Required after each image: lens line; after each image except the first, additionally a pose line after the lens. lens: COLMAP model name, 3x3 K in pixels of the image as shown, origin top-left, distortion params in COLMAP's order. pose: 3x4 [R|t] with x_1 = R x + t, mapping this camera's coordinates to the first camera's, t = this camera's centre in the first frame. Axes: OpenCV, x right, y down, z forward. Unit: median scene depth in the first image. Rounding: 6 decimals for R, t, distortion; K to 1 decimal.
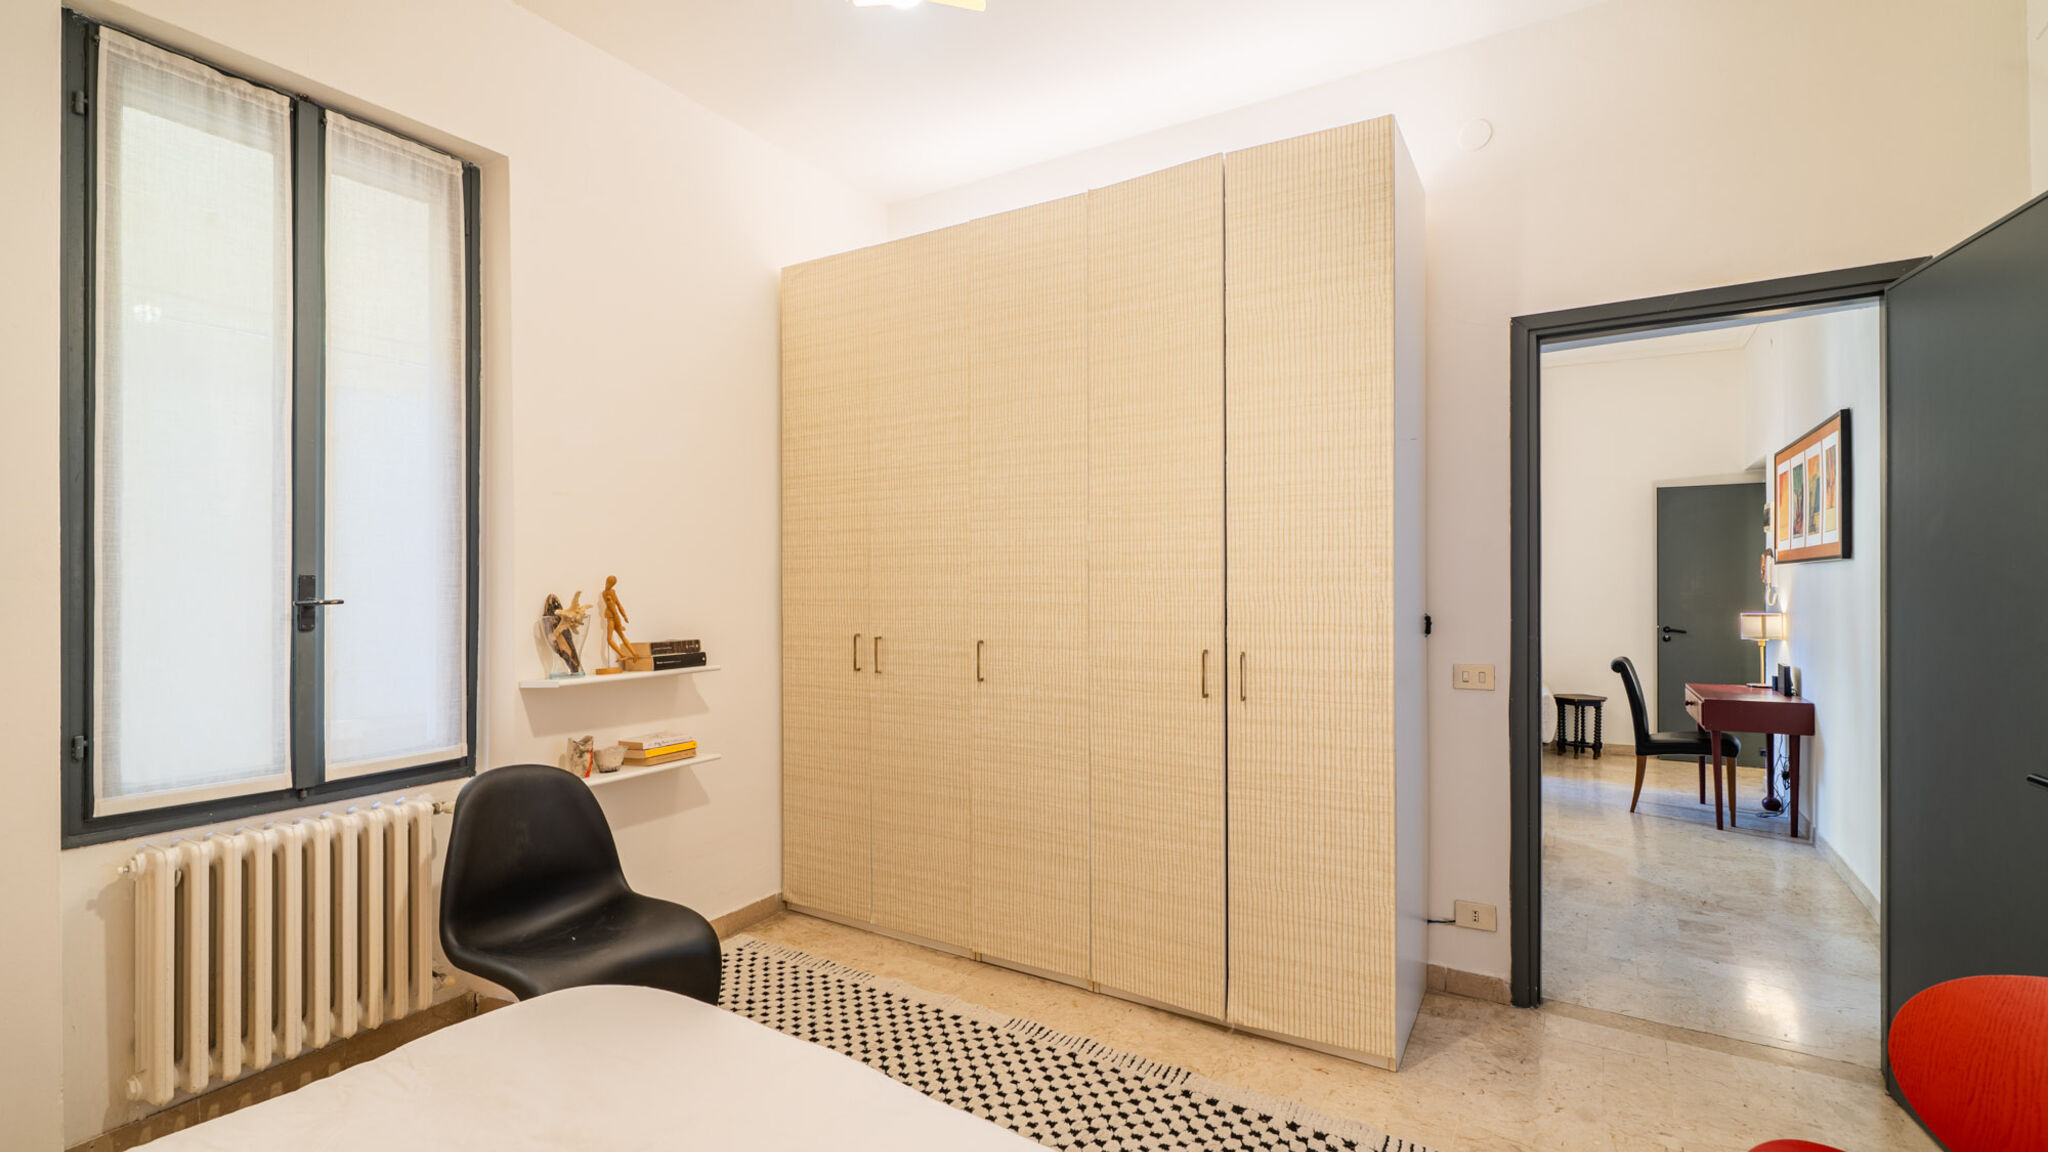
lens RADIAL K [[953.8, 0, 1011.7], [0, 953.8, 588.1], [0, 0, 1]] dist [-0.000522, -0.000377]
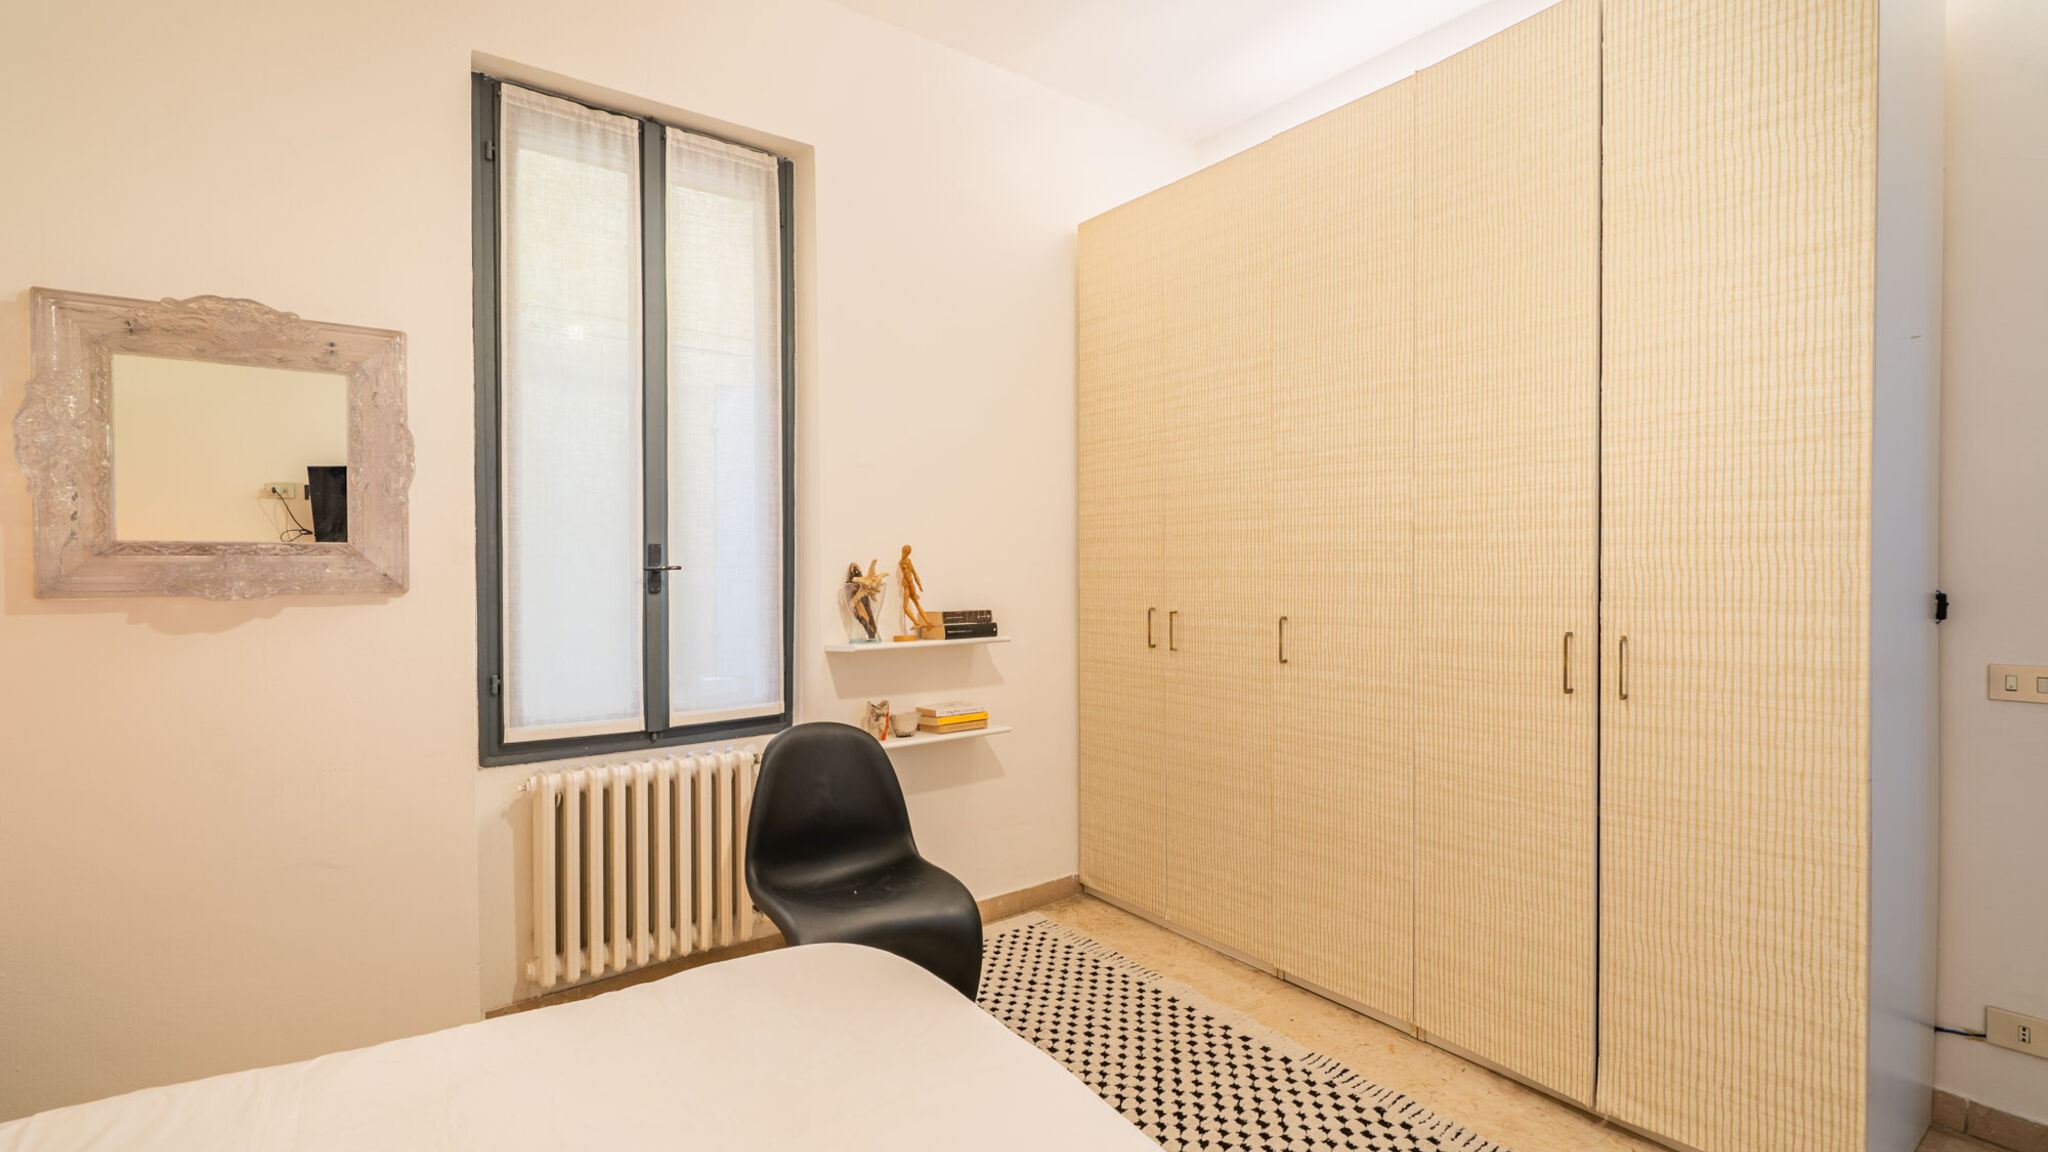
lens RADIAL K [[953.8, 0, 1011.7], [0, 953.8, 588.1], [0, 0, 1]] dist [-0.000522, -0.000377]
pose [[0.925040, 0.009135, -0.379760, 0.077548], [-0.004406, 0.999902, 0.013322, 0.020356], [0.379844, -0.010650, 0.924989, 0.104661]]
